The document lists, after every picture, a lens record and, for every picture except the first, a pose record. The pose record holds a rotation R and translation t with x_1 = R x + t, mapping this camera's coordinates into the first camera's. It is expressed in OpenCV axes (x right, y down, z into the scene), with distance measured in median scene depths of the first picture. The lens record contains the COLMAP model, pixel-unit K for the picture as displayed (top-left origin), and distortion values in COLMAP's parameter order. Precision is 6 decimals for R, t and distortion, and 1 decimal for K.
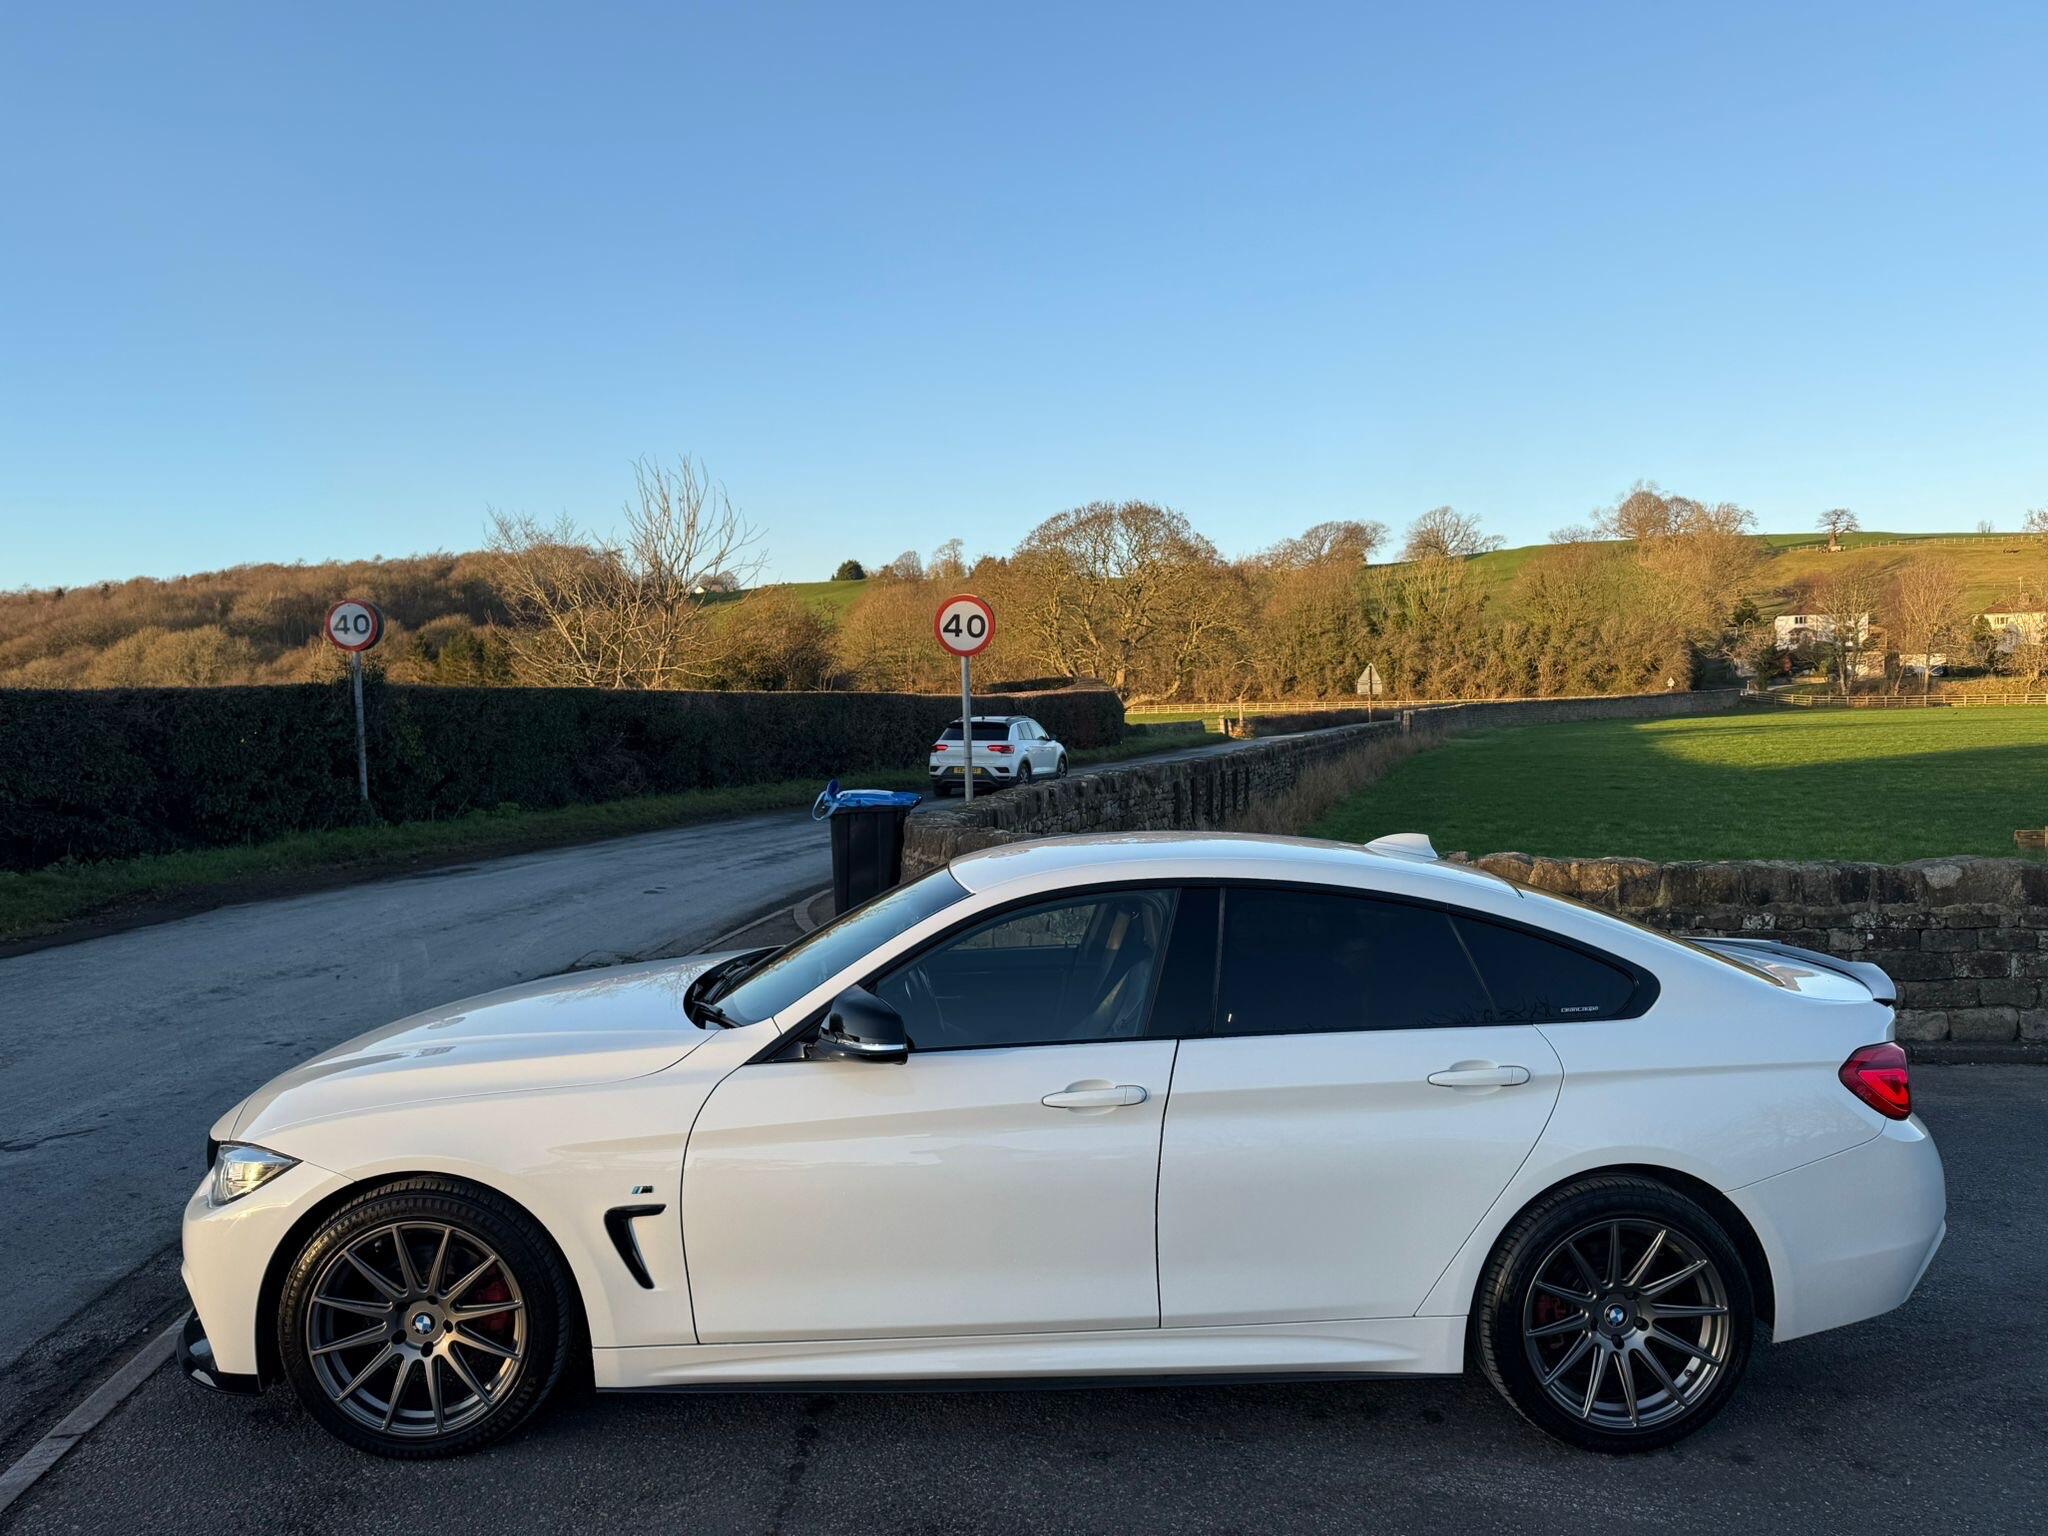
lens RADIAL K [[1434.9, 0, 1025.3], [0, 1434.9, 759.8], [0, 0, 1]] dist [0.118919, -0.192141]
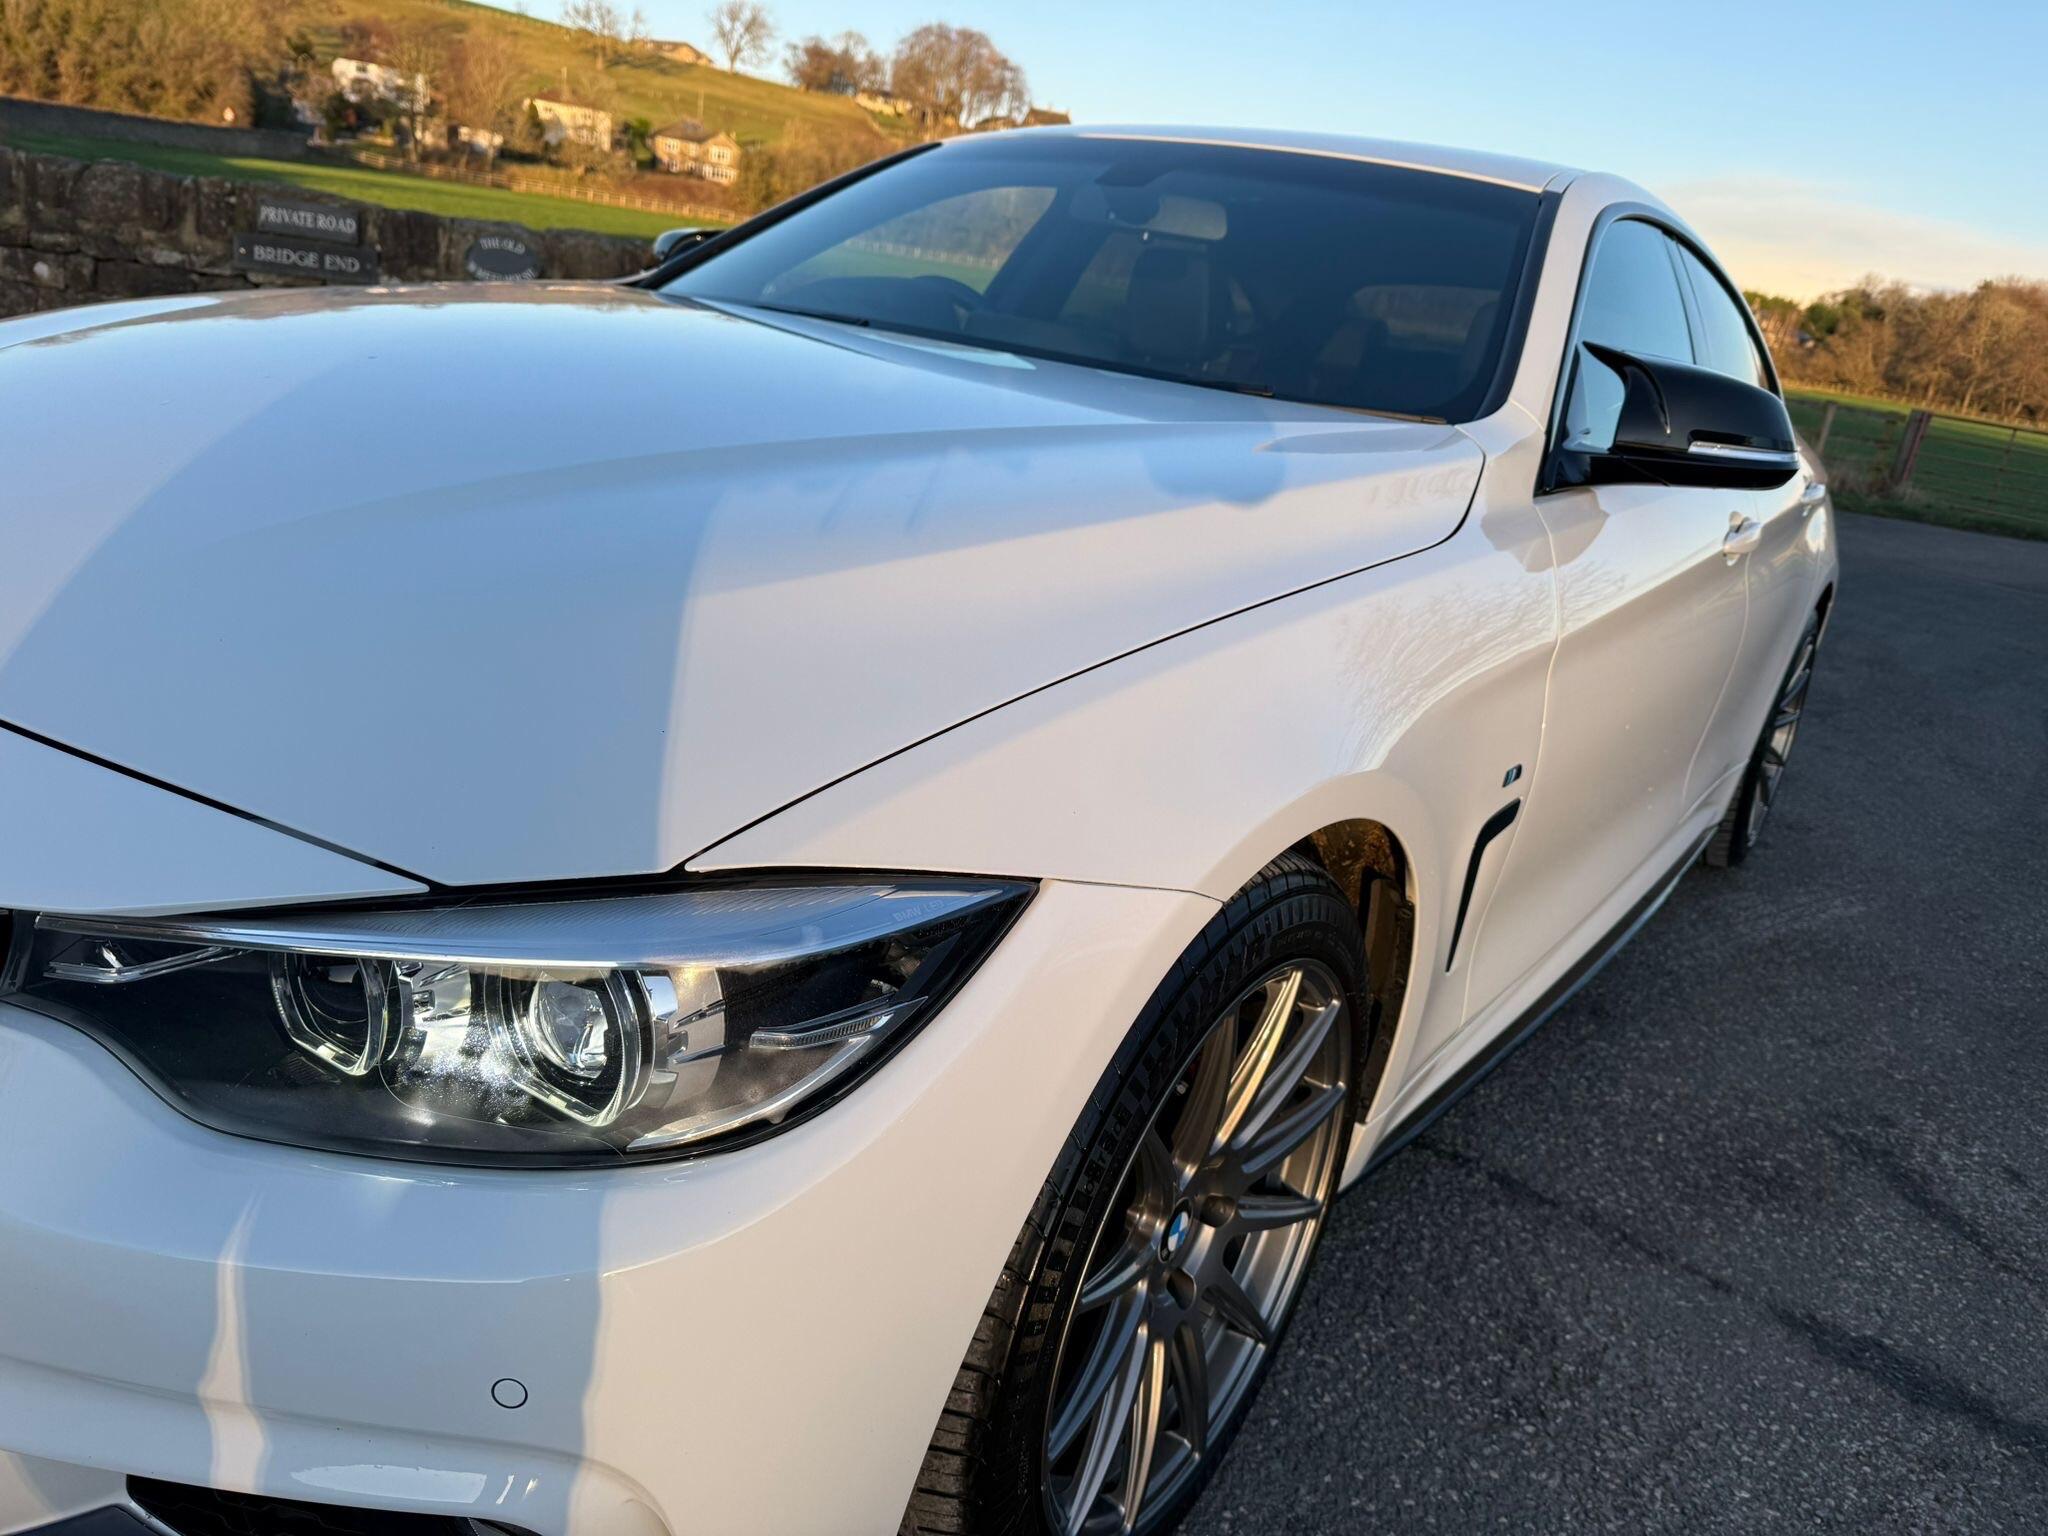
lens RADIAL K [[1464.0, 0, 1032.9], [0, 1464.0, 774.4], [0, 0, 1]] dist [-0.002160, -0.001076]
pose [[0.604067, -0.164681, 0.779733, -0.051796], [-0.122483, 0.947606, 0.295026, 0.013065], [-0.787465, -0.273720, 0.552247, 0.063526]]
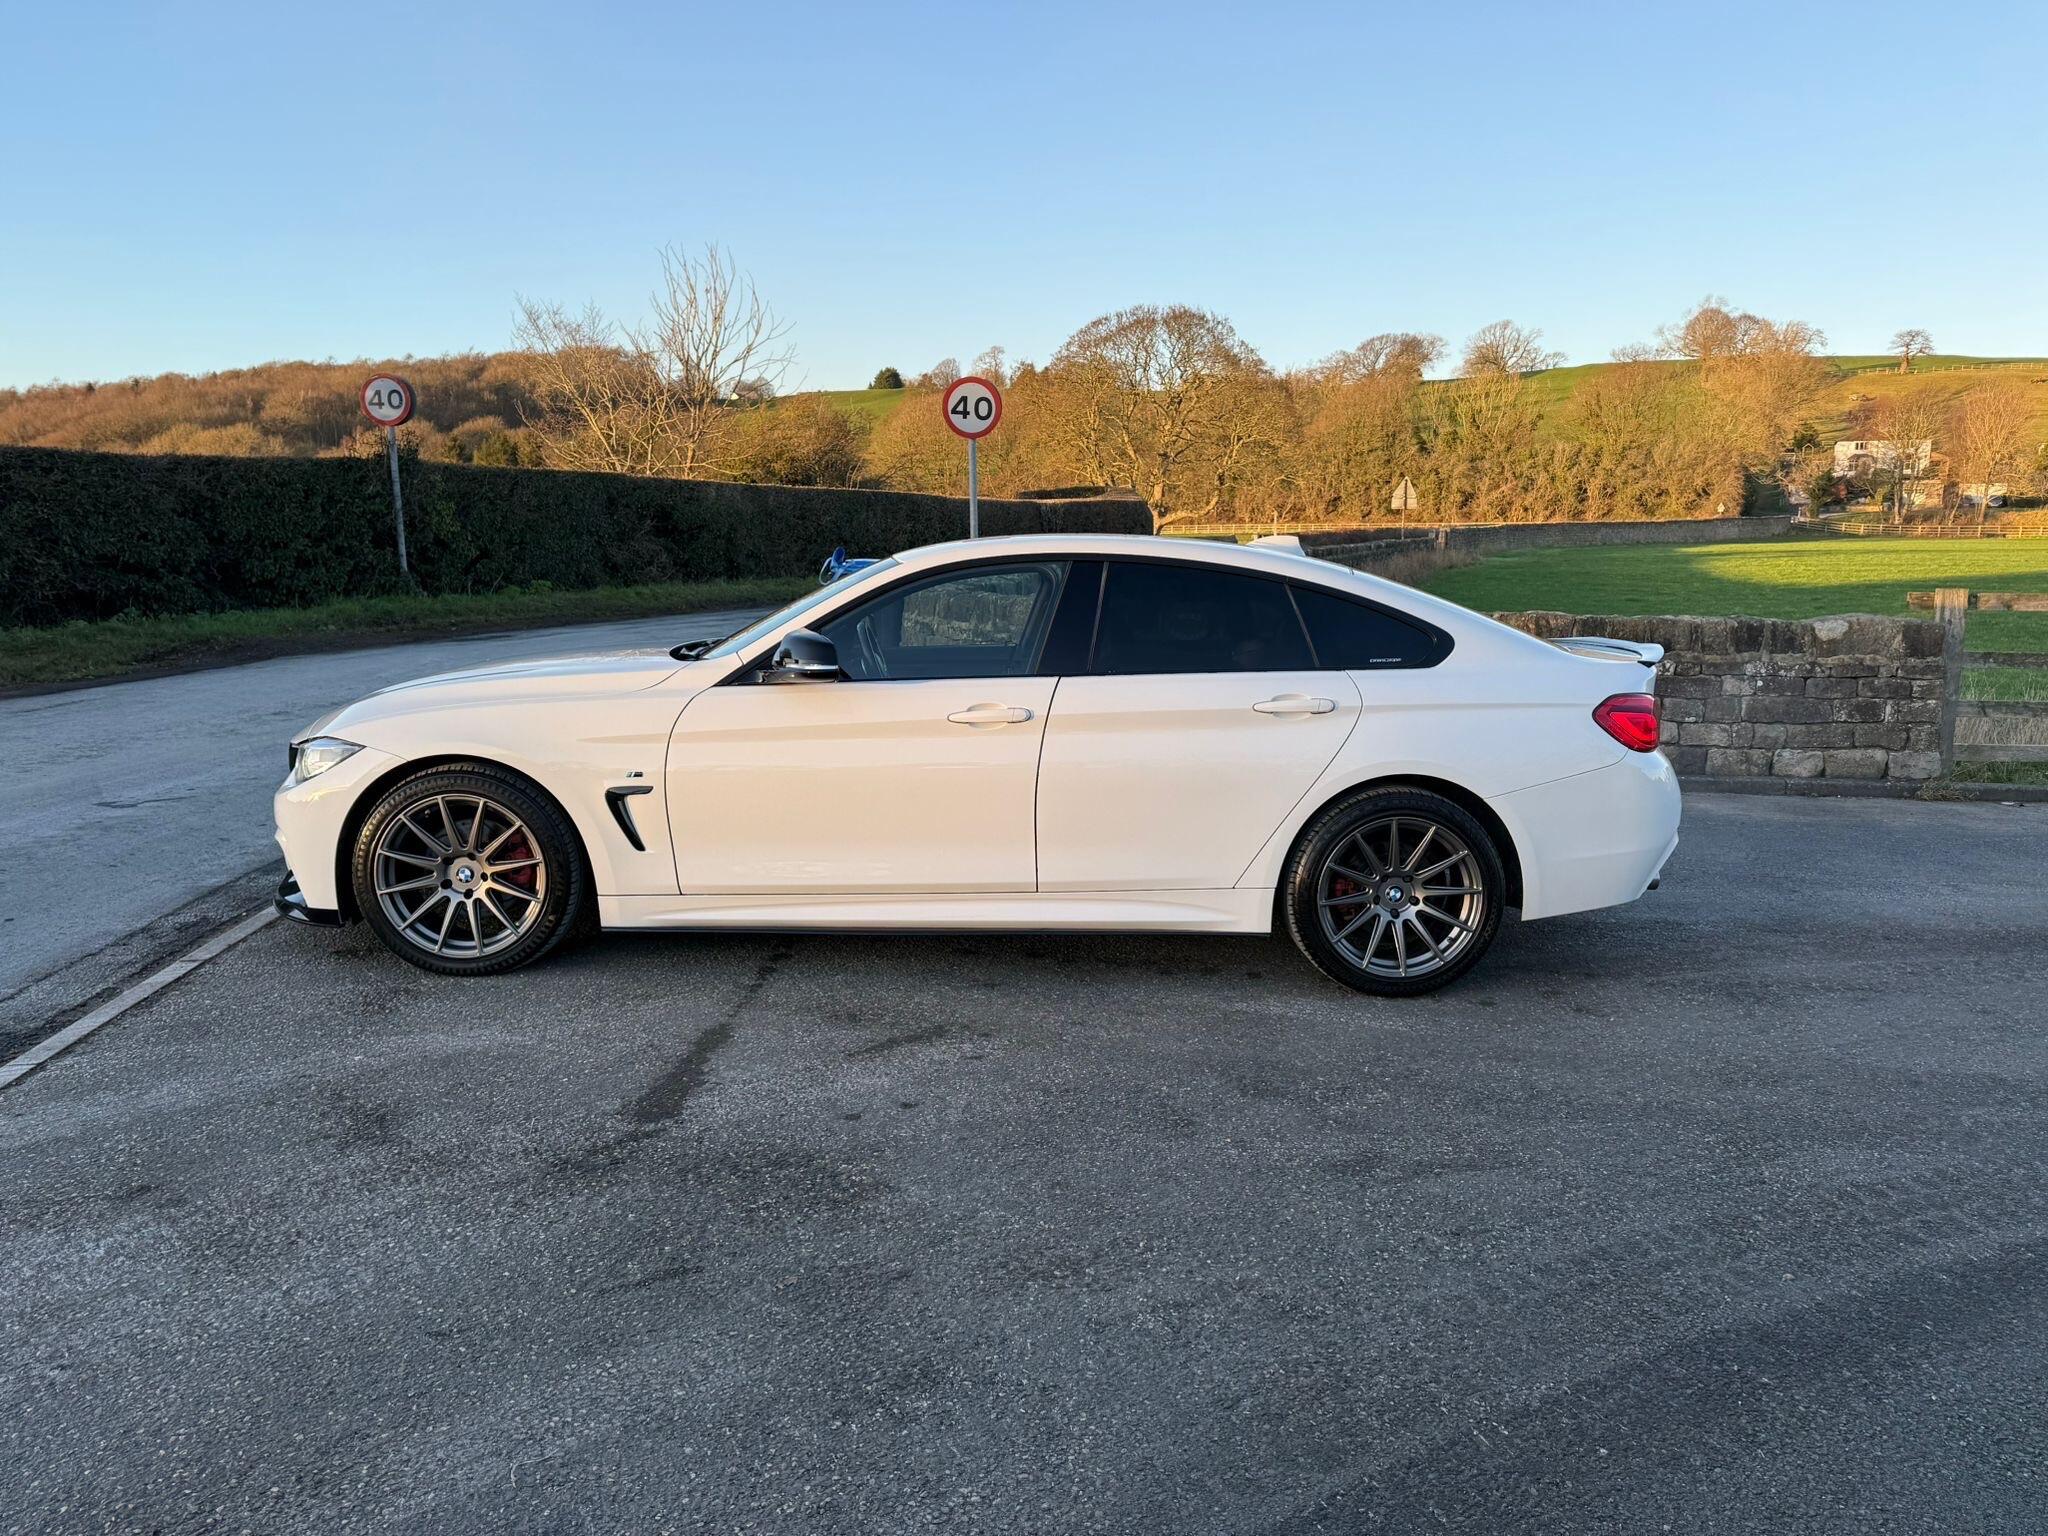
lens RADIAL K [[1443.5, 0, 1046.0], [0, 1443.5, 766.7], [0, 0, 1]] dist [0.086055, -0.133219]
pose [[0.999727, 0.020188, -0.011761, 0.008584], [-0.018527, 0.991680, 0.127385, 0.008735], [0.014235, -0.127132, 0.991784, -0.019455]]
